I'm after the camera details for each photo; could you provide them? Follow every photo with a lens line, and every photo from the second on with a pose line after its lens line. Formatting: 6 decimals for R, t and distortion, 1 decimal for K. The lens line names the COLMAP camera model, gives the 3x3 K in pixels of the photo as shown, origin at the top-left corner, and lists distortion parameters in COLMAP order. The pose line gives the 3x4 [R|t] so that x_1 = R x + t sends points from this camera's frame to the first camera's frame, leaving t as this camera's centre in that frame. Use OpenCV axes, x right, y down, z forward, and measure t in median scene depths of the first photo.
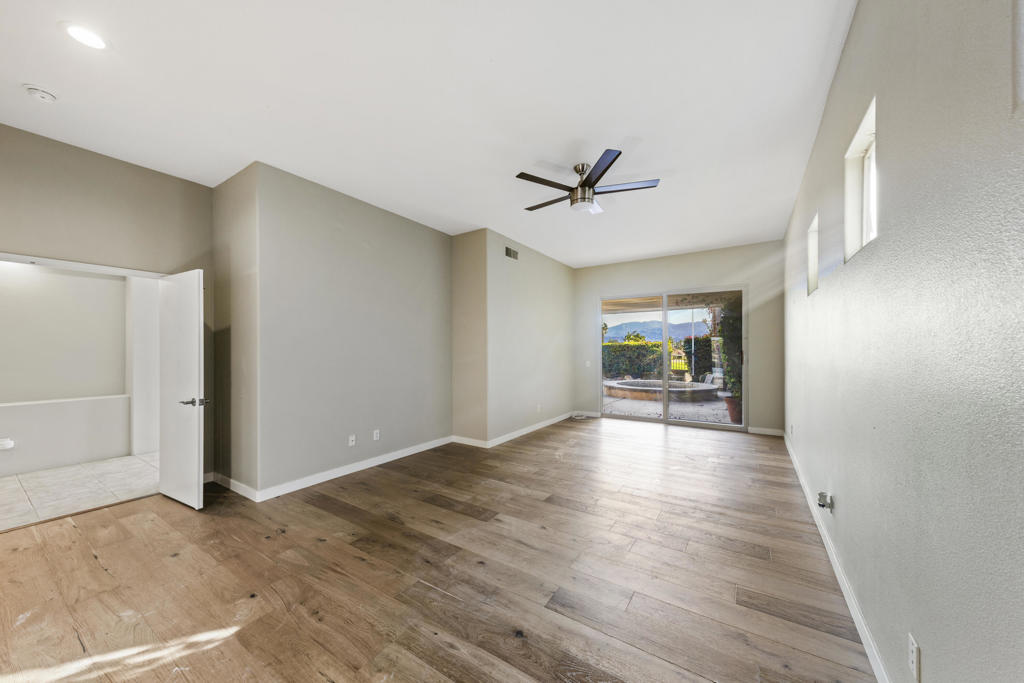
lens RADIAL K [[359.5, 0, 515.5], [0, 359.5, 347.8], [0, 0, 1]] dist [0.000064, -0.000028]
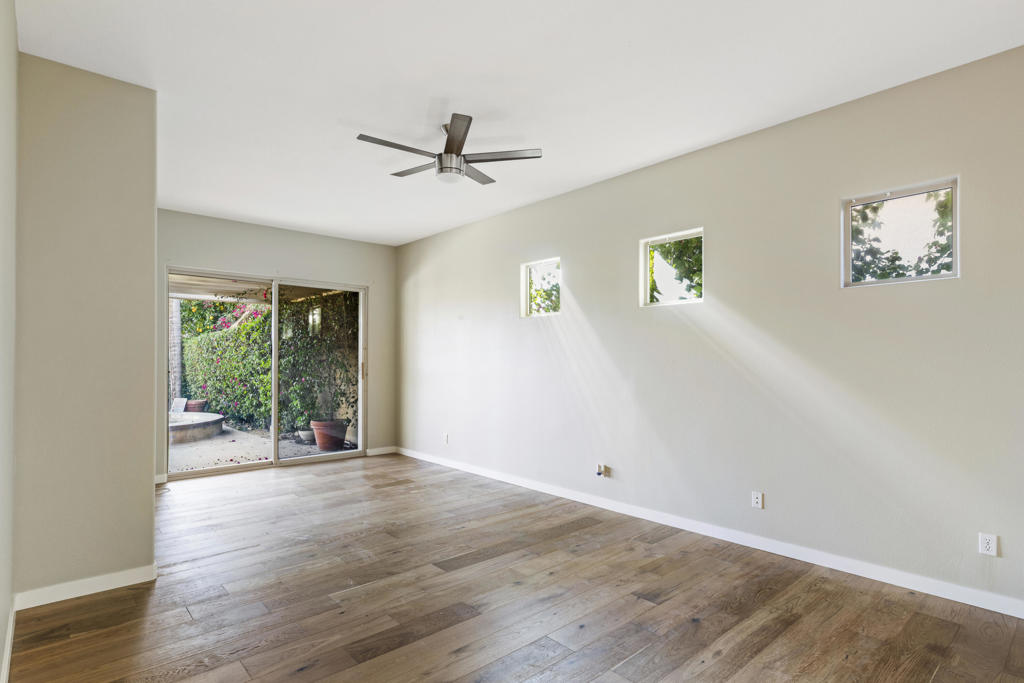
lens RADIAL K [[521.4, 0, 513.5], [0, 521.4, 351.3], [0, 0, 1]] dist [0.004596, 0.000680]
pose [[0.265299, 0.020508, 0.963948, -0.892728], [-0.011975, 0.999767, -0.017975, -0.002443], [-0.964092, -0.006774, 0.265483, 0.580316]]
